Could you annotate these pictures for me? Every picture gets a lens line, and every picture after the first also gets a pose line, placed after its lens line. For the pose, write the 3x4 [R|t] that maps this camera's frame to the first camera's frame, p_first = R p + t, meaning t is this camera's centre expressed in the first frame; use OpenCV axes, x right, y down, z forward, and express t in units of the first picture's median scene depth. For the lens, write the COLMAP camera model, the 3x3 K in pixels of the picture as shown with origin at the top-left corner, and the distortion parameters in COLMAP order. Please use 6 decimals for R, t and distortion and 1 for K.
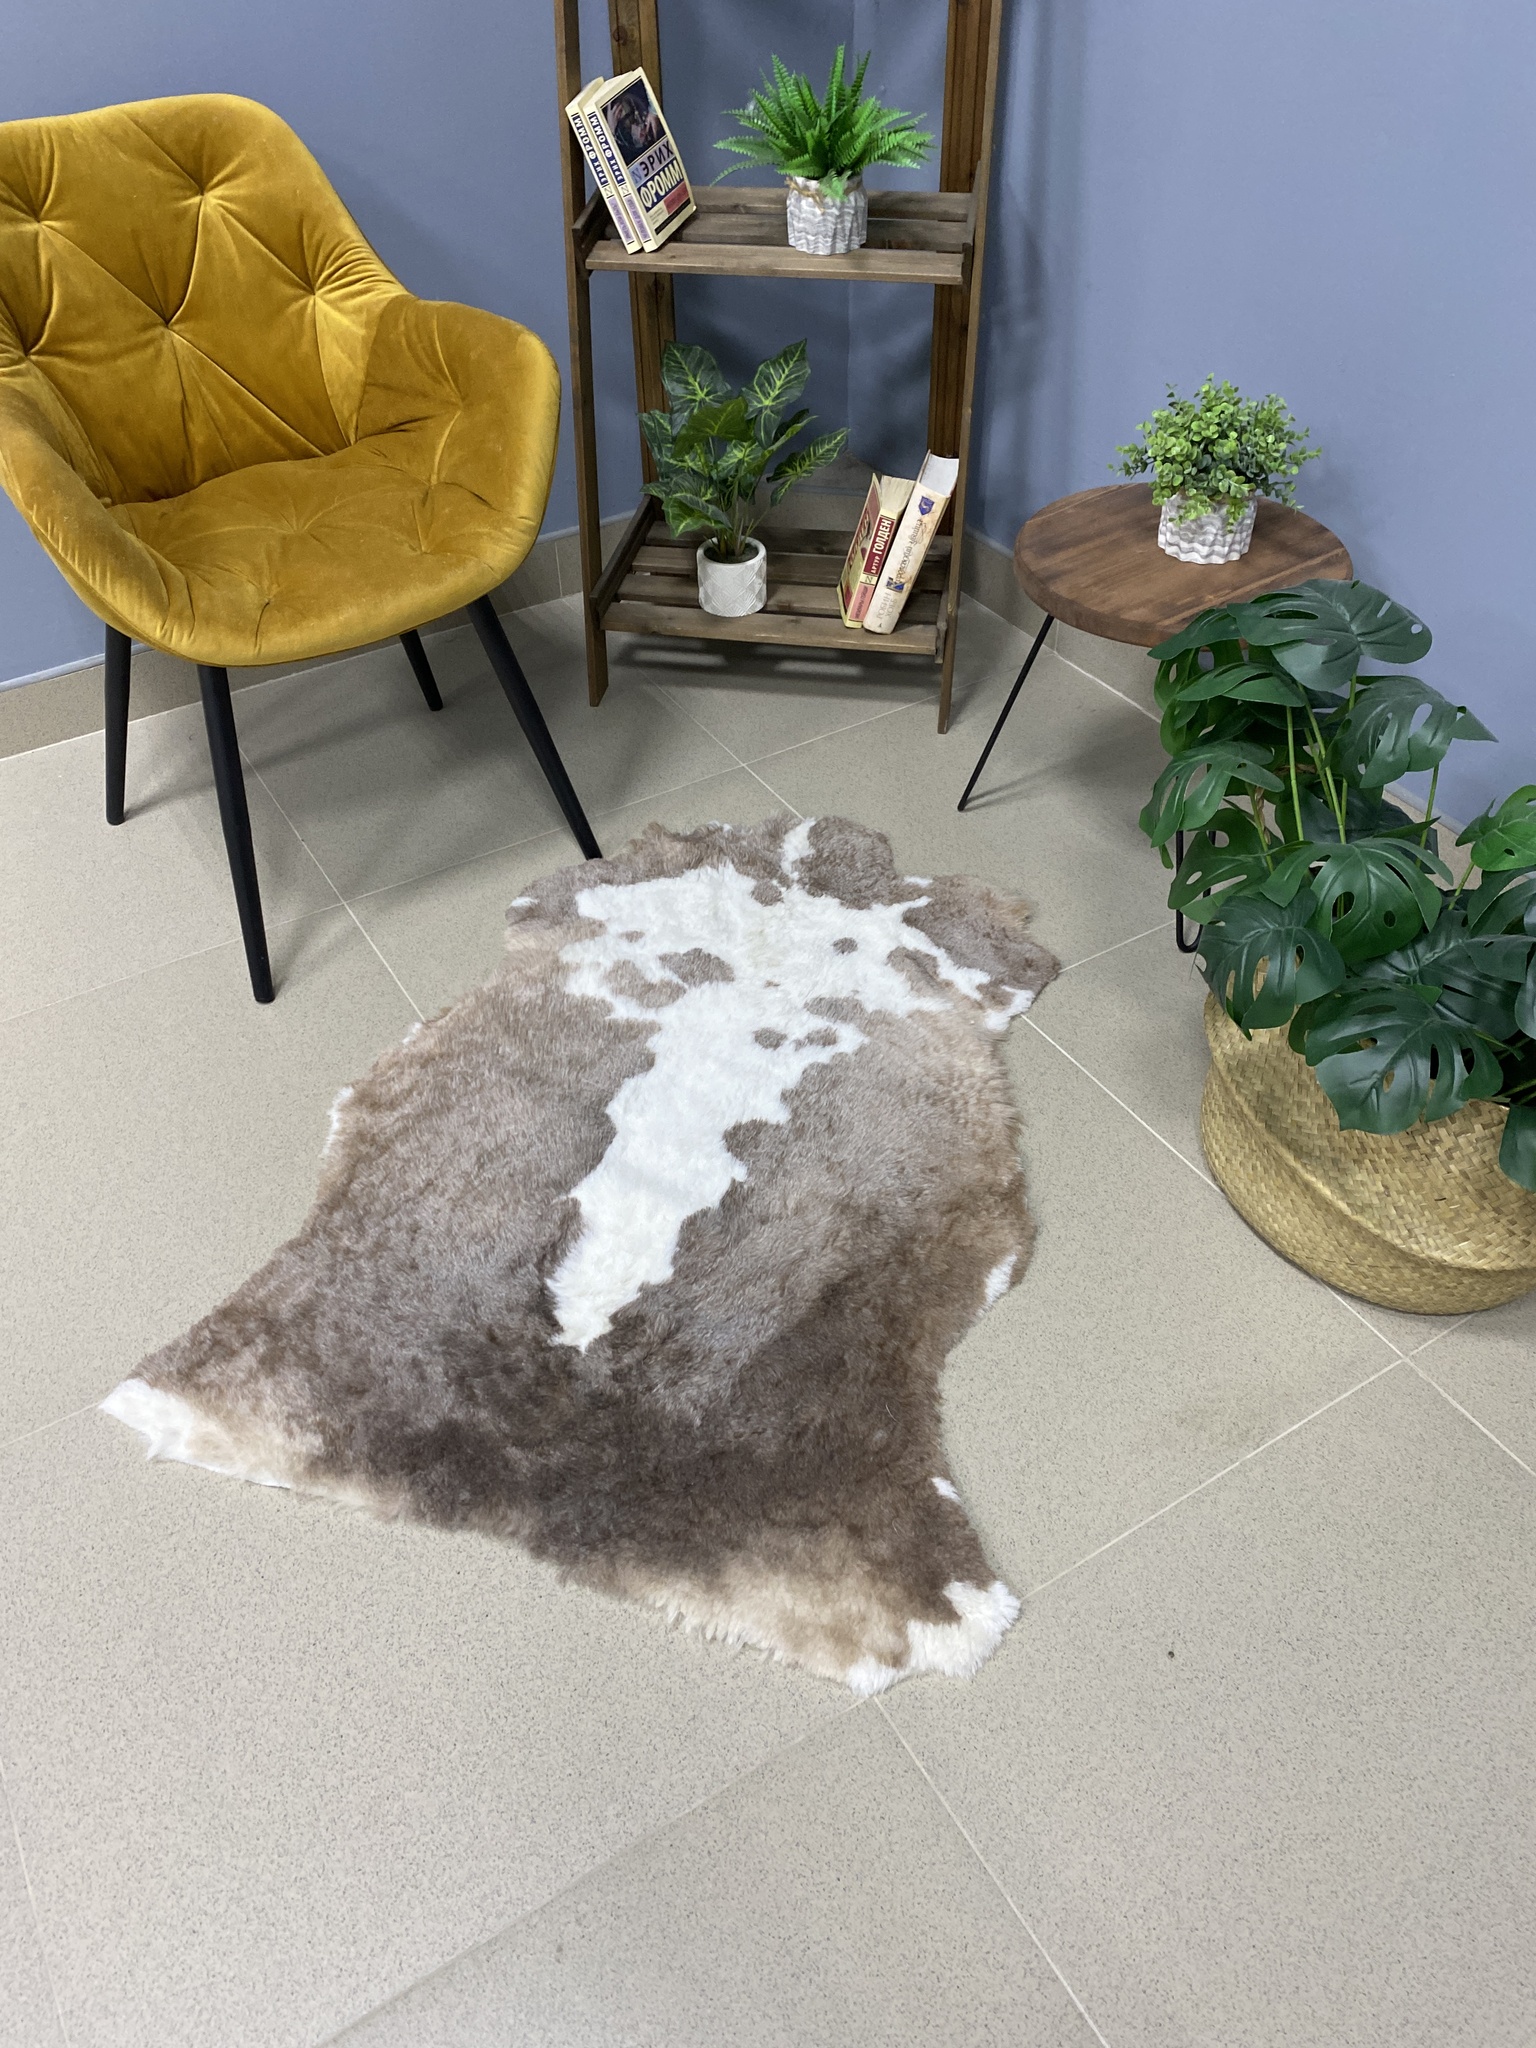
lens RADIAL K [[1557.3, 0, 755.8], [0, 1557.3, 996.2], [0, 0, 1]] dist [0.035687, -0.039000]
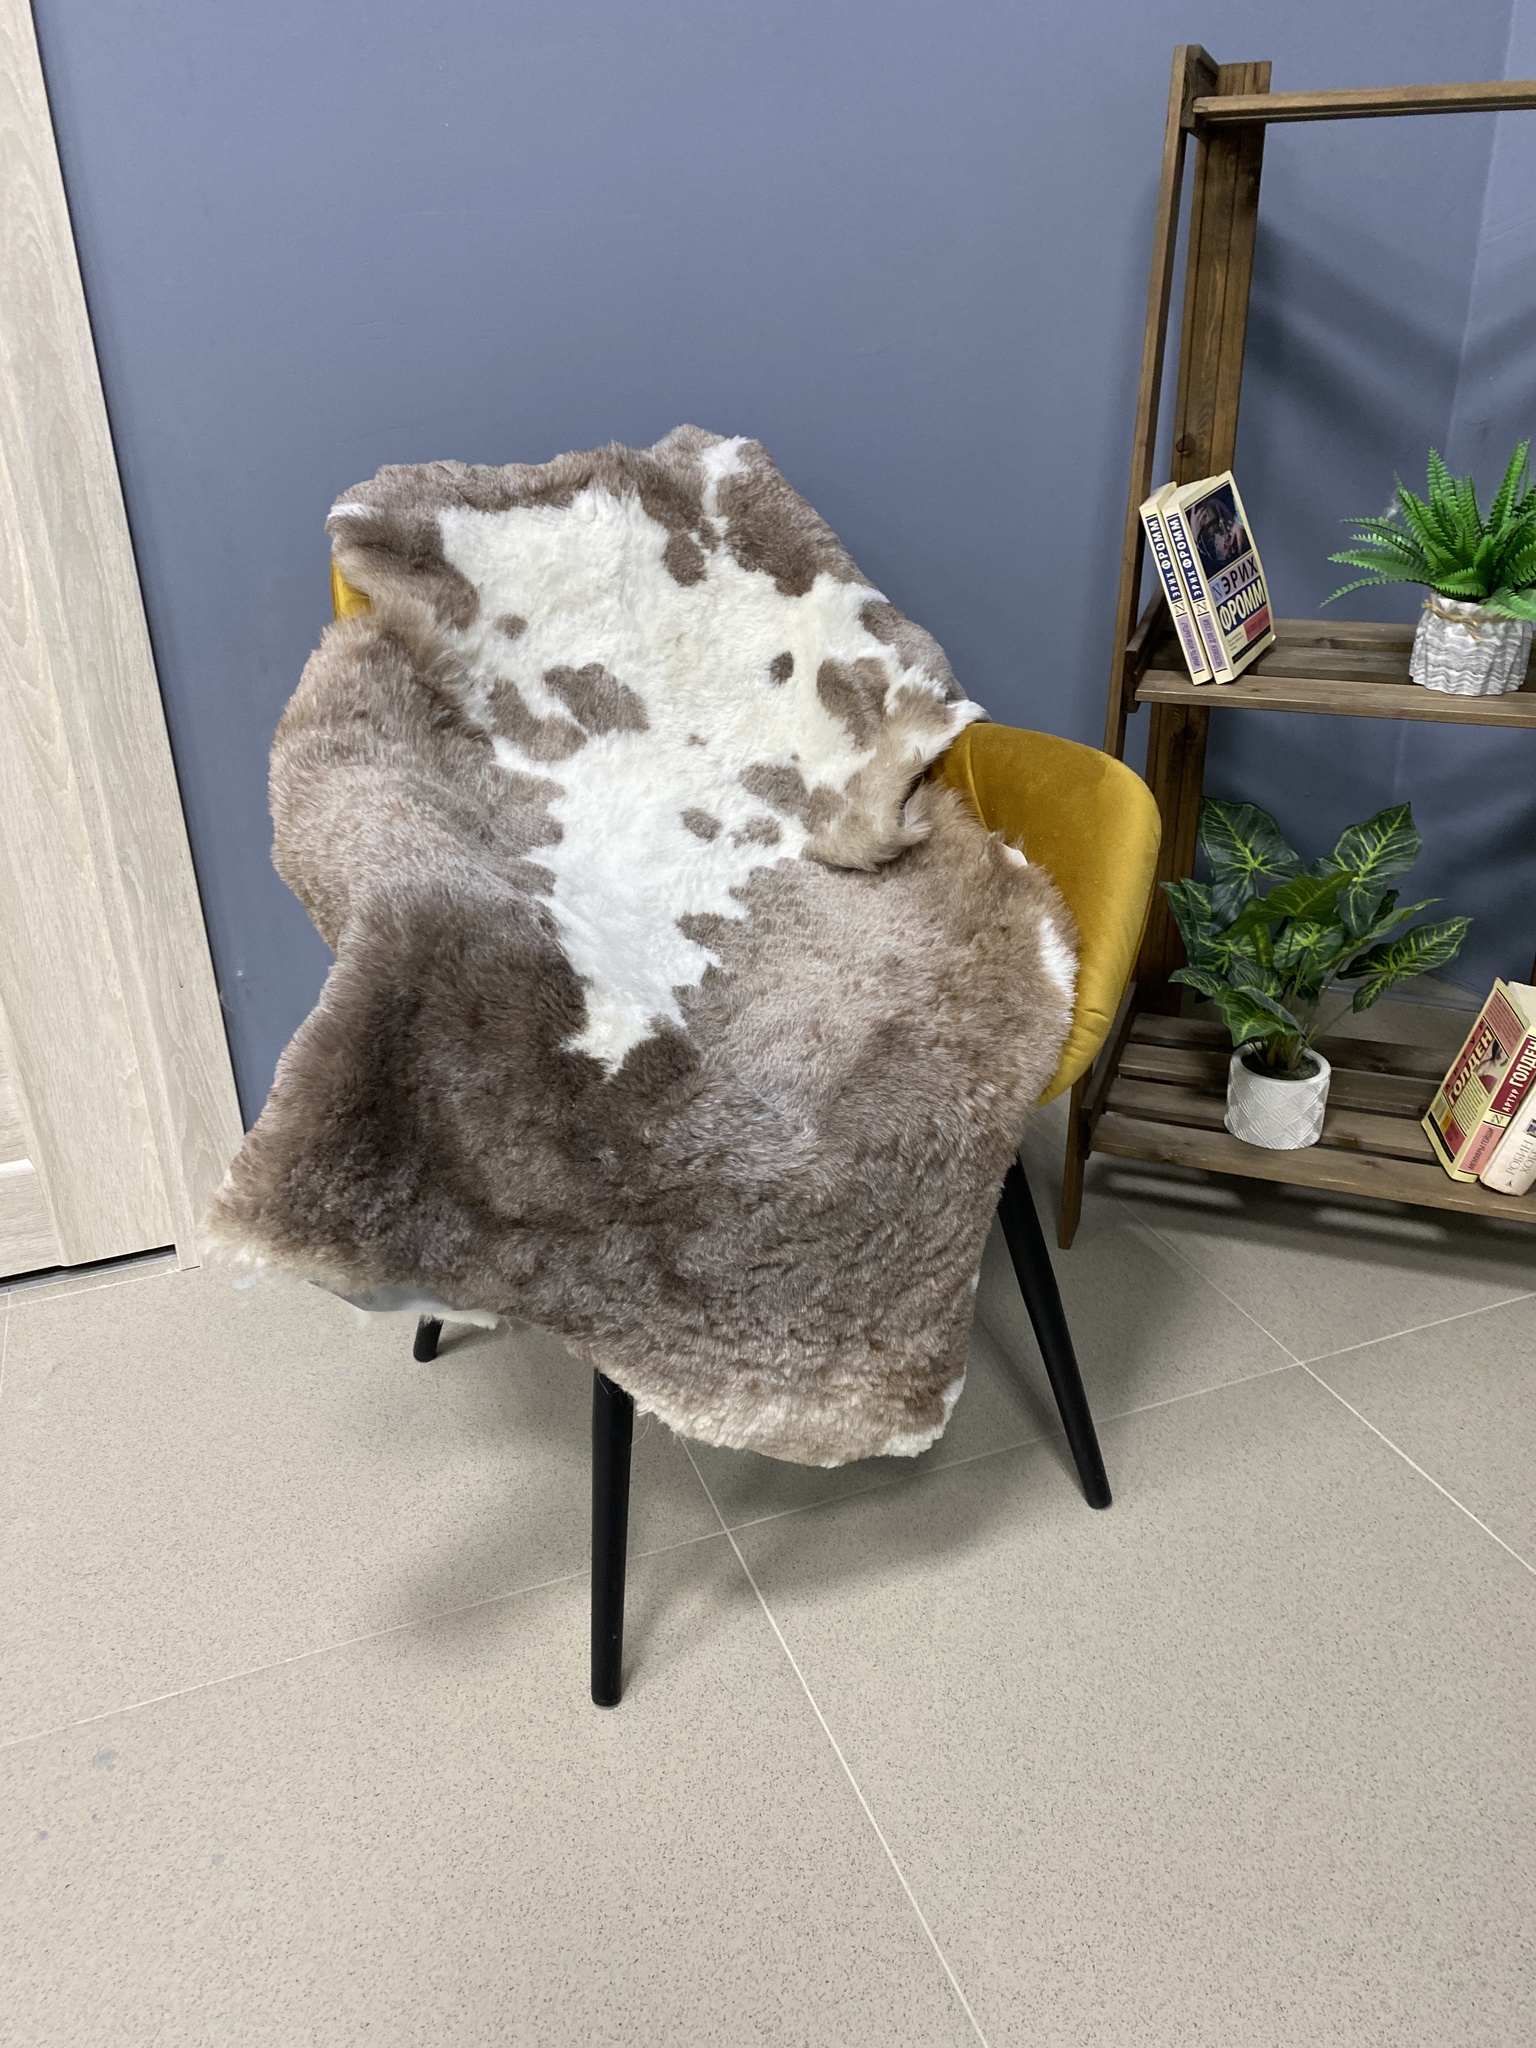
lens RADIAL K [[1558.5, 0, 757.3], [0, 1558.5, 999.1], [0, 0, 1]] dist [0.003201, 0.000015]
pose [[0.983511, 0.074026, -0.165007, -0.179047], [-0.117484, 0.955171, -0.271745, -0.111240], [0.137494, 0.286650, 0.948118, 0.342229]]
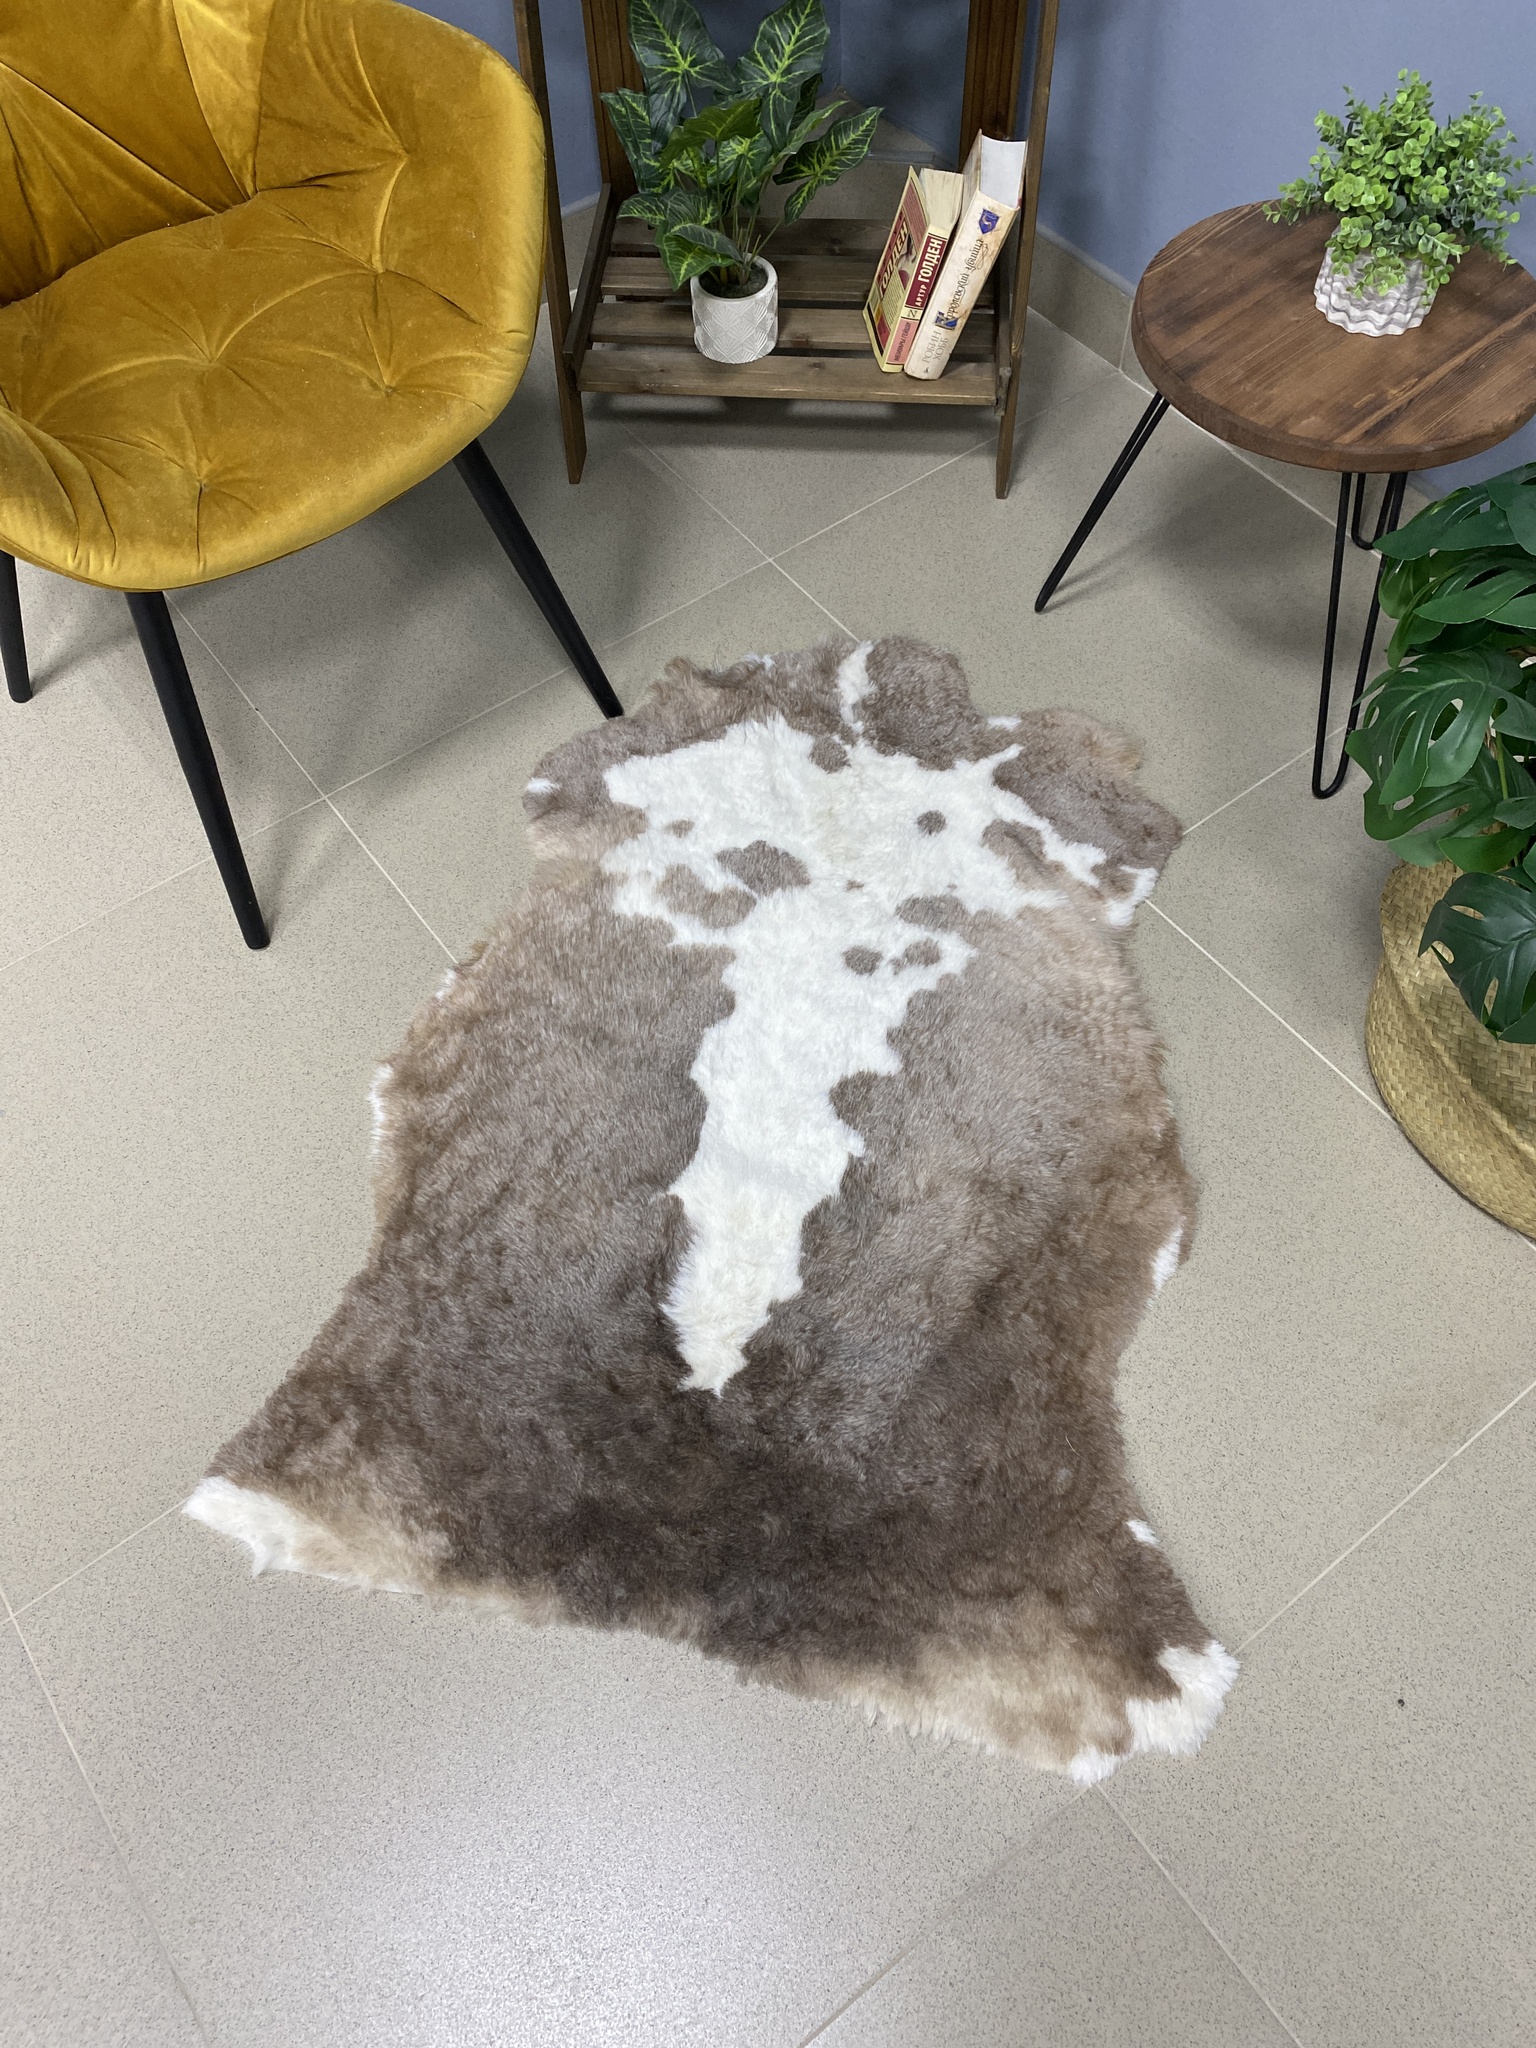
lens RADIAL K [[1567.4, 0, 768.8], [0, 1567.4, 1014.9], [0, 0, 1]] dist [0.020534, -0.012777]
pose [[0.995152, -0.083751, 0.051560, -0.091178], [0.066257, 0.958333, 0.277862, -0.189157], [-0.072683, -0.273099, 0.959236, 0.162714]]
